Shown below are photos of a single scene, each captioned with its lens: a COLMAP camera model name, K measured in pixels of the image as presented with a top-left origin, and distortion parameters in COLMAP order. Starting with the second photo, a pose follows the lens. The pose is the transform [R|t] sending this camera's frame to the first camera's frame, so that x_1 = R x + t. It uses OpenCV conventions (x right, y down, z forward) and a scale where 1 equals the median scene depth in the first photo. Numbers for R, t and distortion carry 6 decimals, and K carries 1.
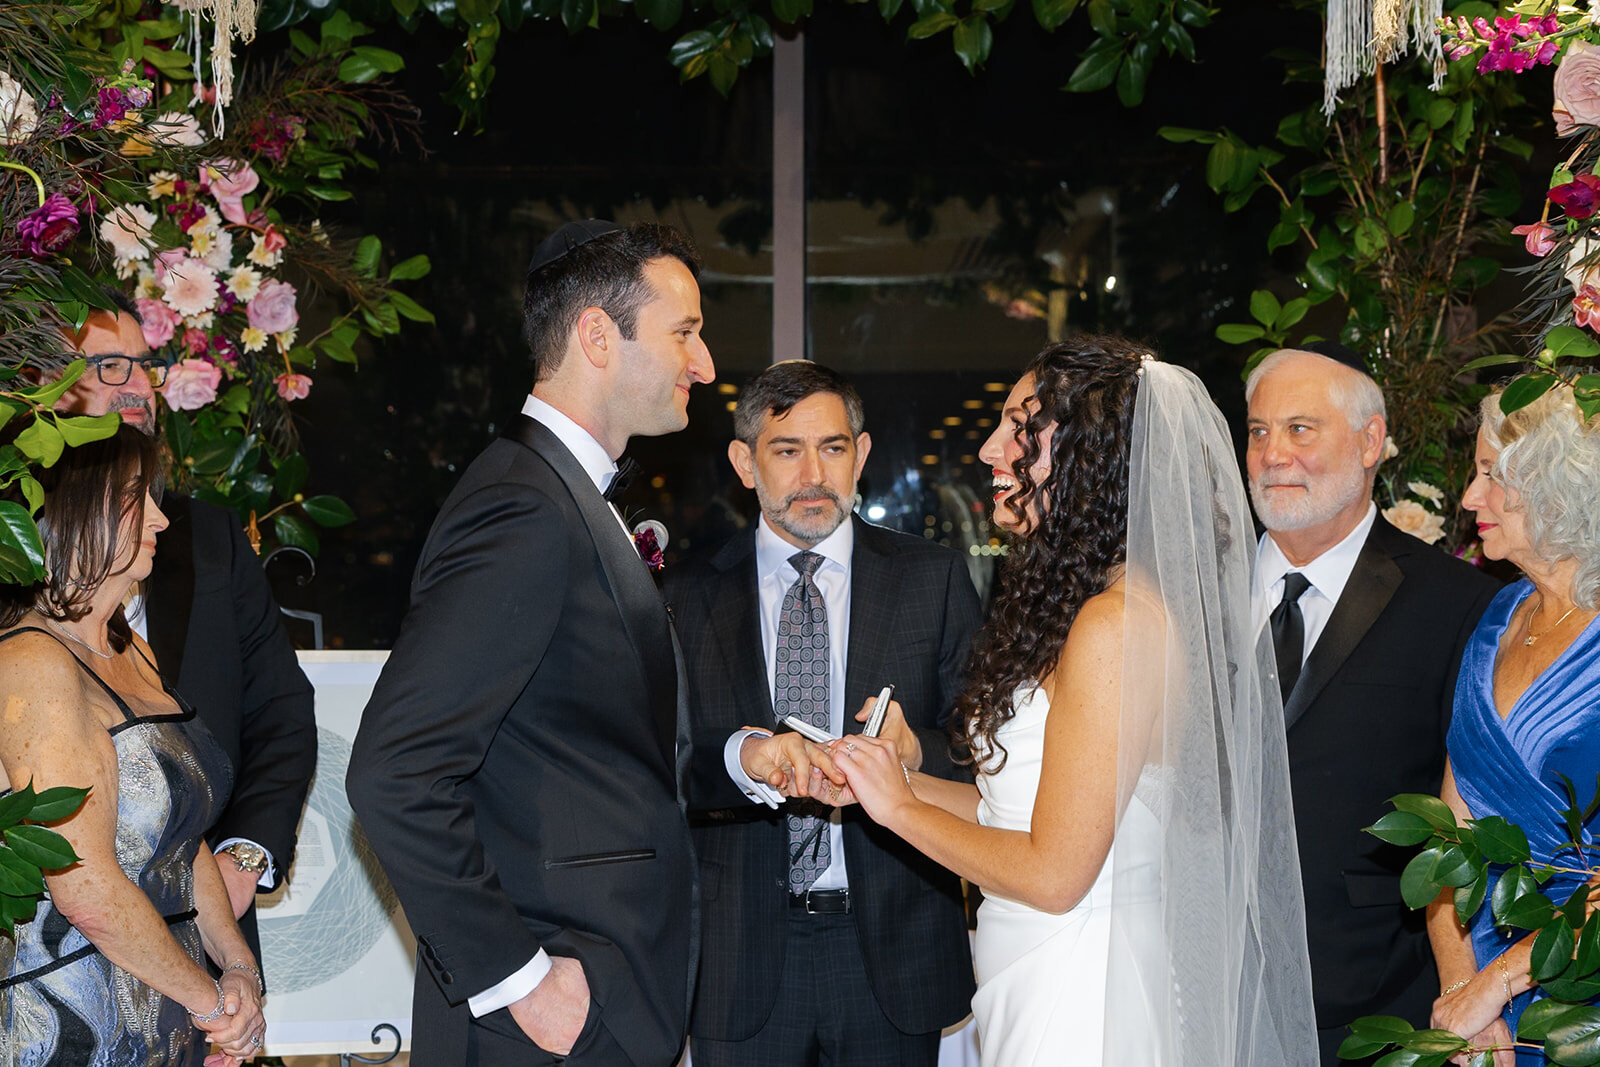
lens RADIAL K [[2991.6, 0, 807.4], [0, 2991.6, 531.1], [0, 0, 1]] dist [-0.031384, 0.000000]
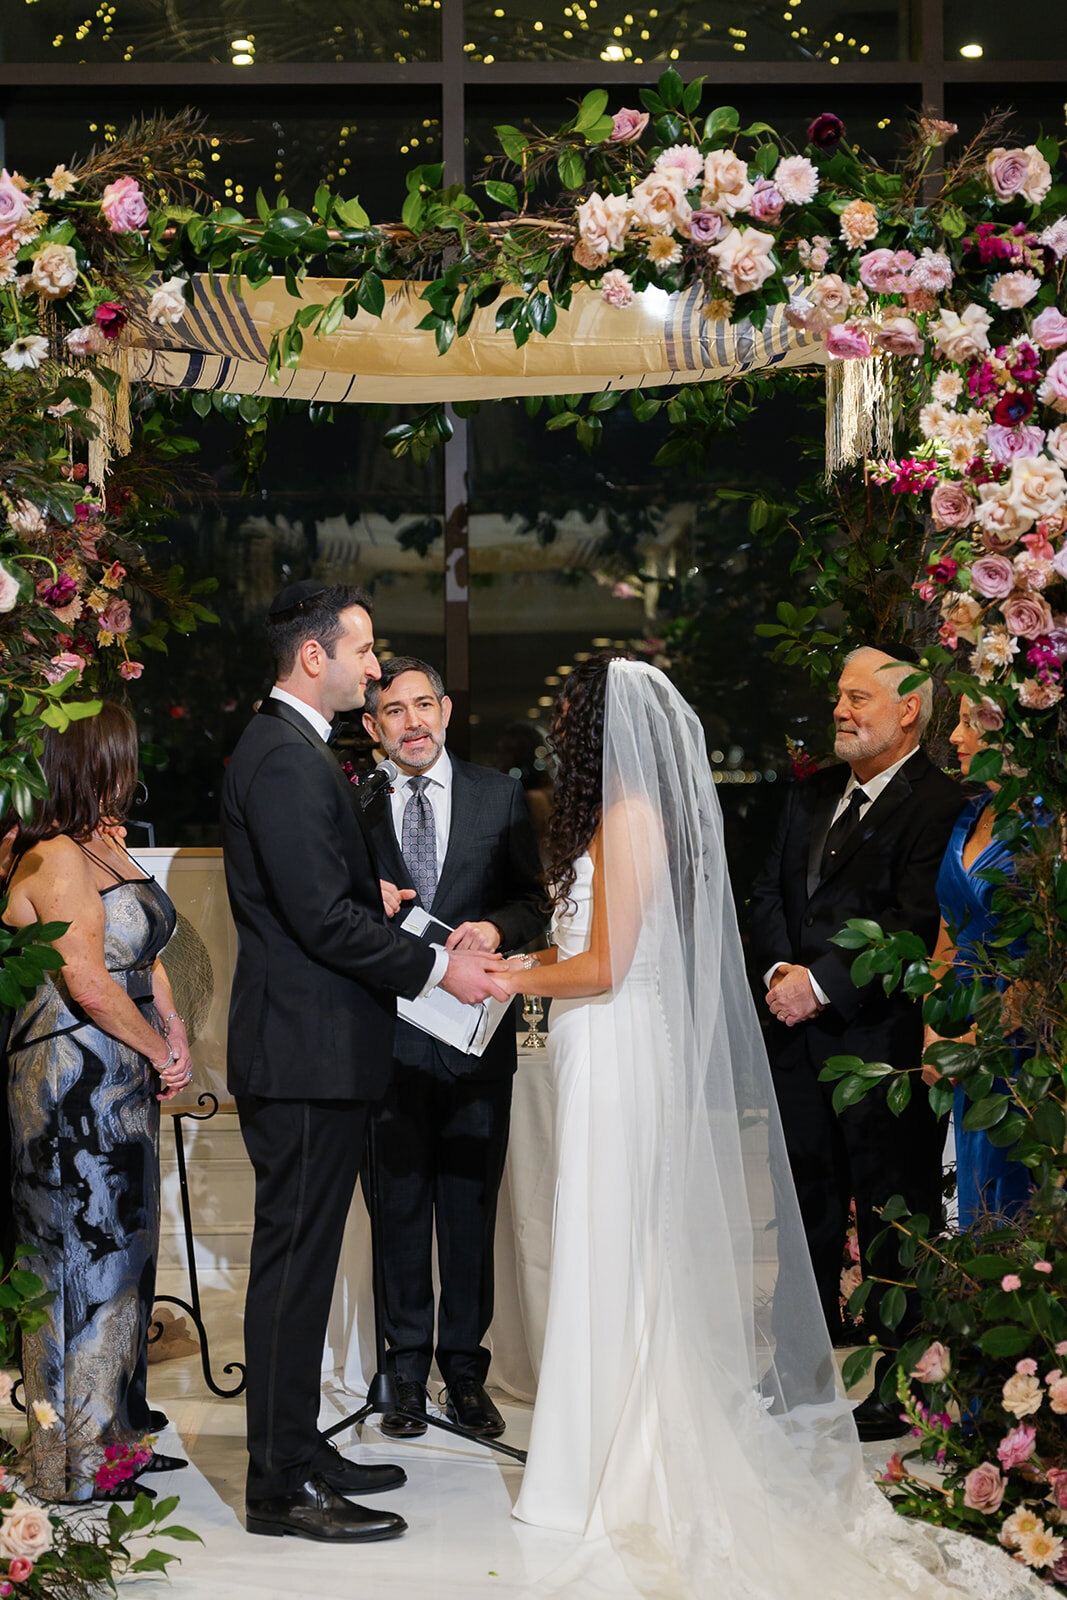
lens RADIAL K [[2526.6, 0, 525.8], [0, 2526.6, 800.3], [0, 0, 1]] dist [0.002791, 0.000000]
pose [[0.999452, -0.009384, 0.031744, -0.017398], [0.008910, 0.999847, 0.015046, -0.001065], [-0.031880, -0.014755, 0.999383, -0.247653]]
